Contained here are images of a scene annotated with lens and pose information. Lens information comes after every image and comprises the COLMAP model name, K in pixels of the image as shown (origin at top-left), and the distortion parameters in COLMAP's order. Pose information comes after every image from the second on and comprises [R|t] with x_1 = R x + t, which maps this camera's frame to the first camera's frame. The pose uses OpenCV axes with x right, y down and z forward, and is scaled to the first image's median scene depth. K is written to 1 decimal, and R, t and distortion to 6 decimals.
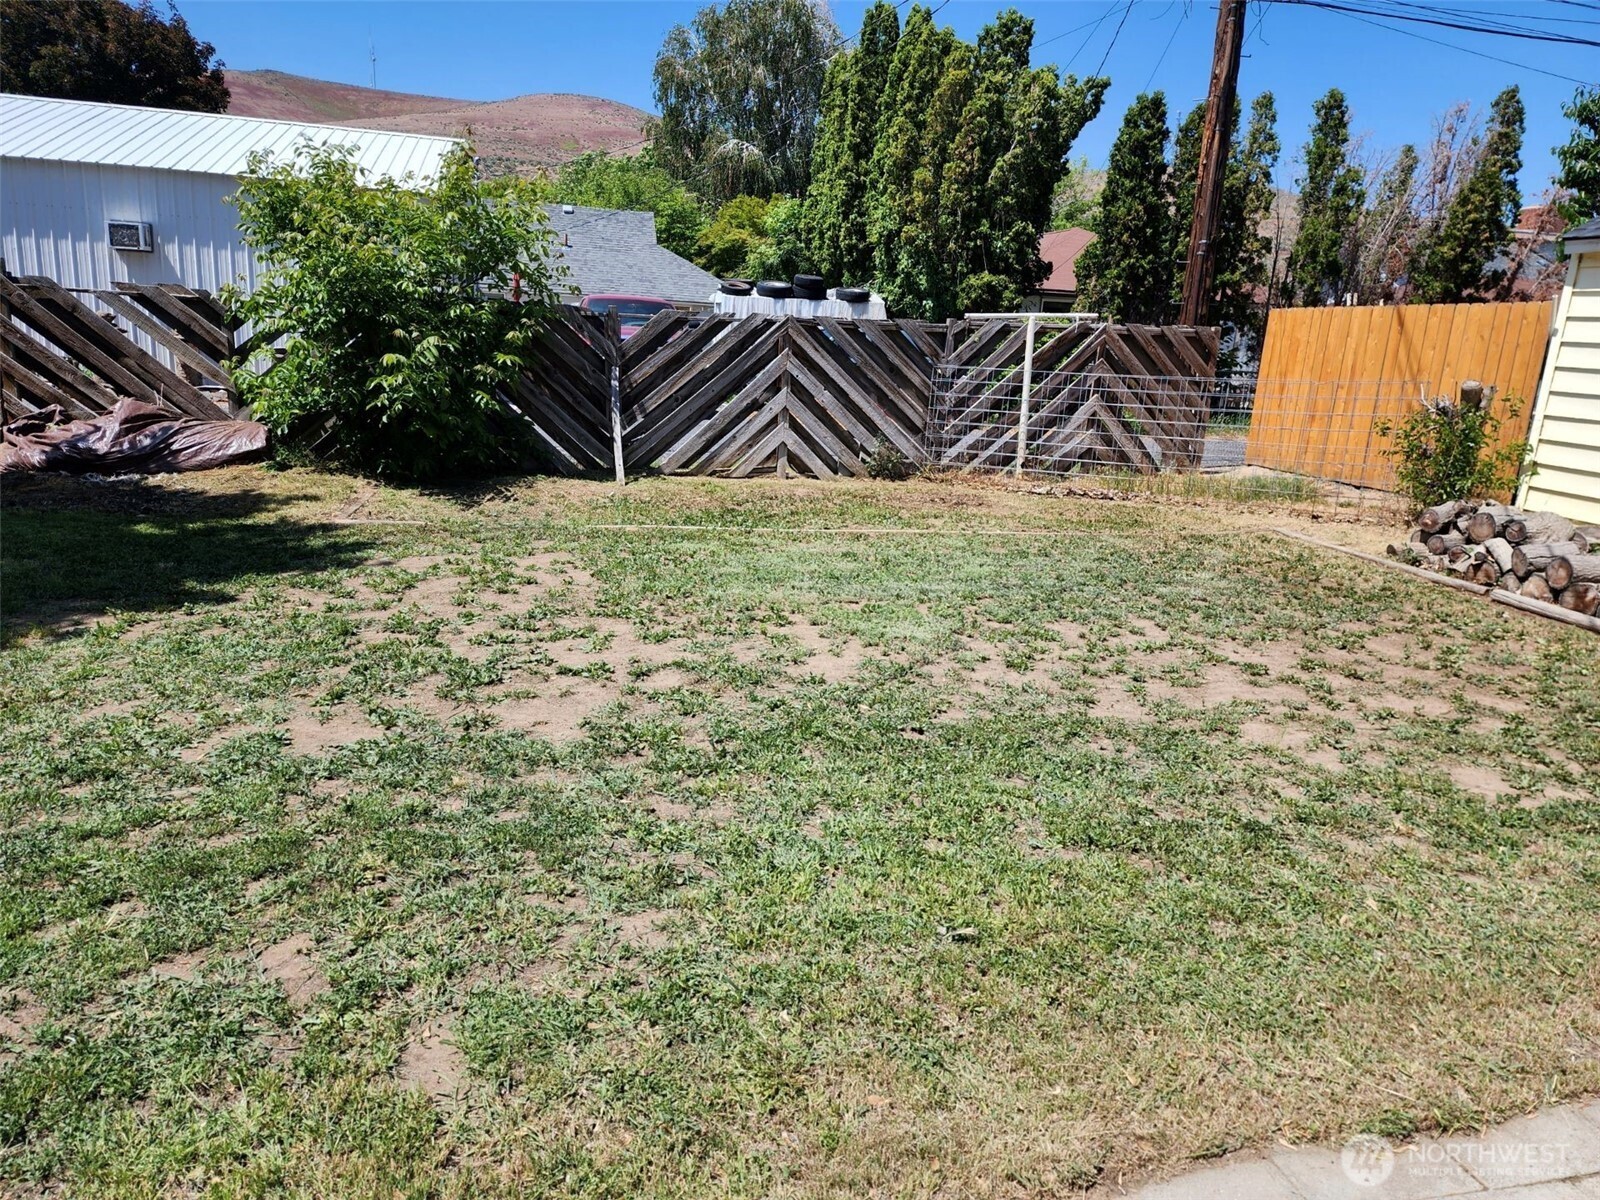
lens RADIAL K [[1066.1, 0, 794.4], [0, 1066.1, 600.7], [0, 0, 1]] dist [0.039983, -0.027223]
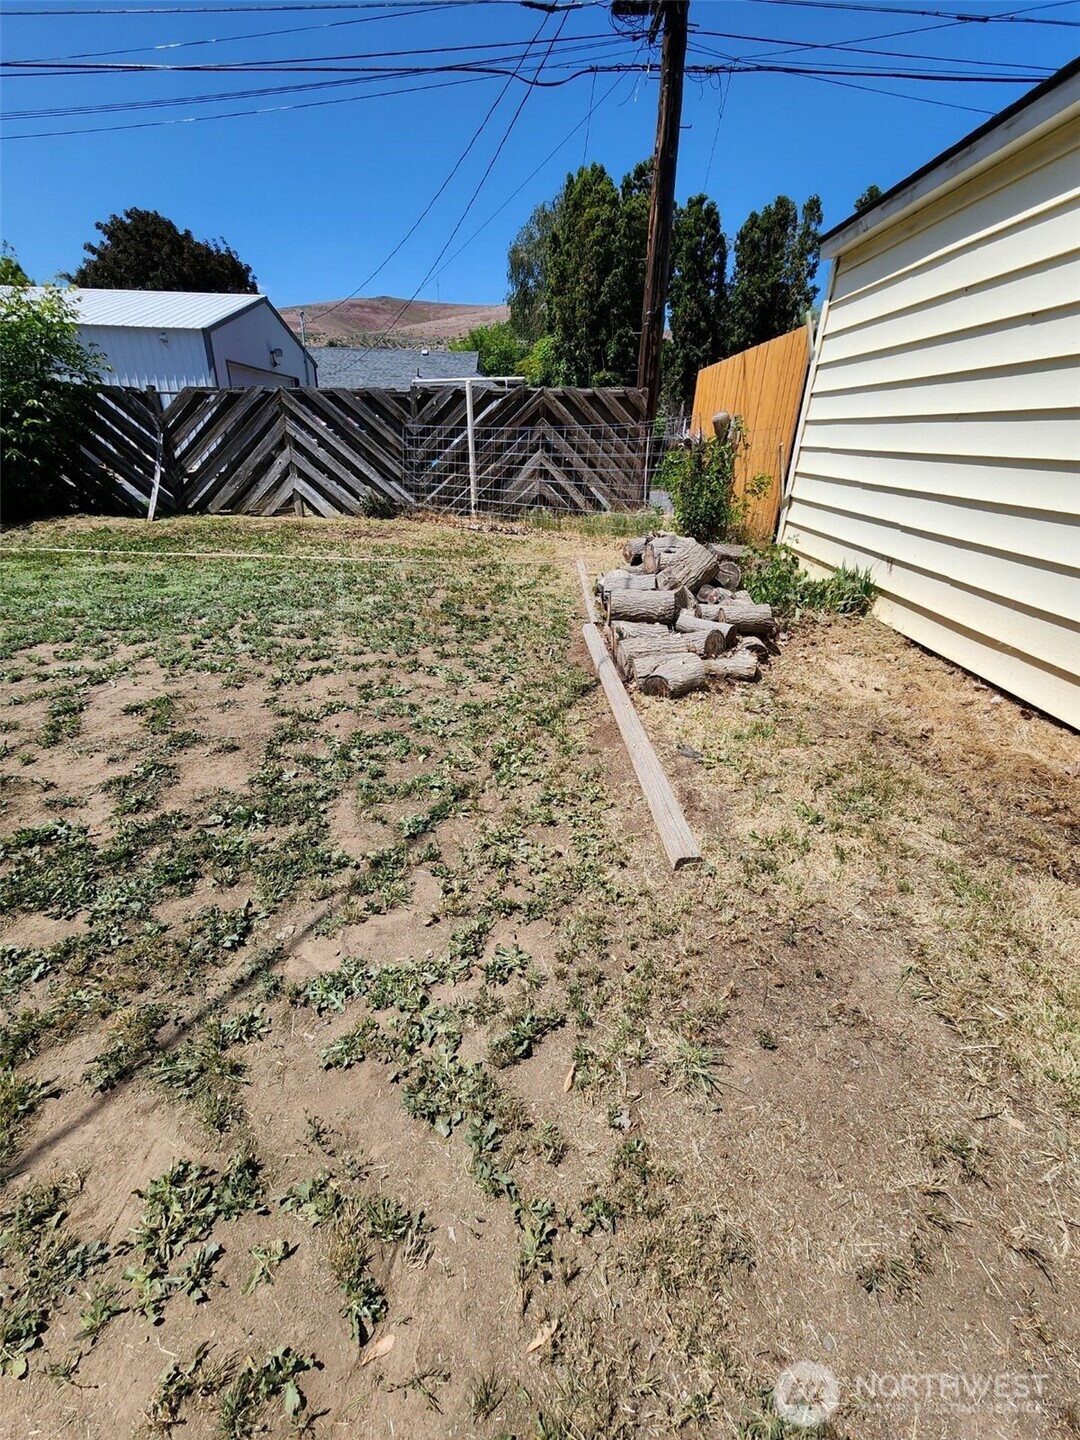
lens RADIAL K [[584.3, 0, 536.1], [0, 584.3, 698.0], [0, 0, 1]] dist [-0.003152, 0.000464]
pose [[0.973657, 0.069915, -0.217036, 0.455575], [-0.033408, 0.985302, 0.167523, -0.020273], [0.225558, -0.155859, 0.961681, 0.305313]]
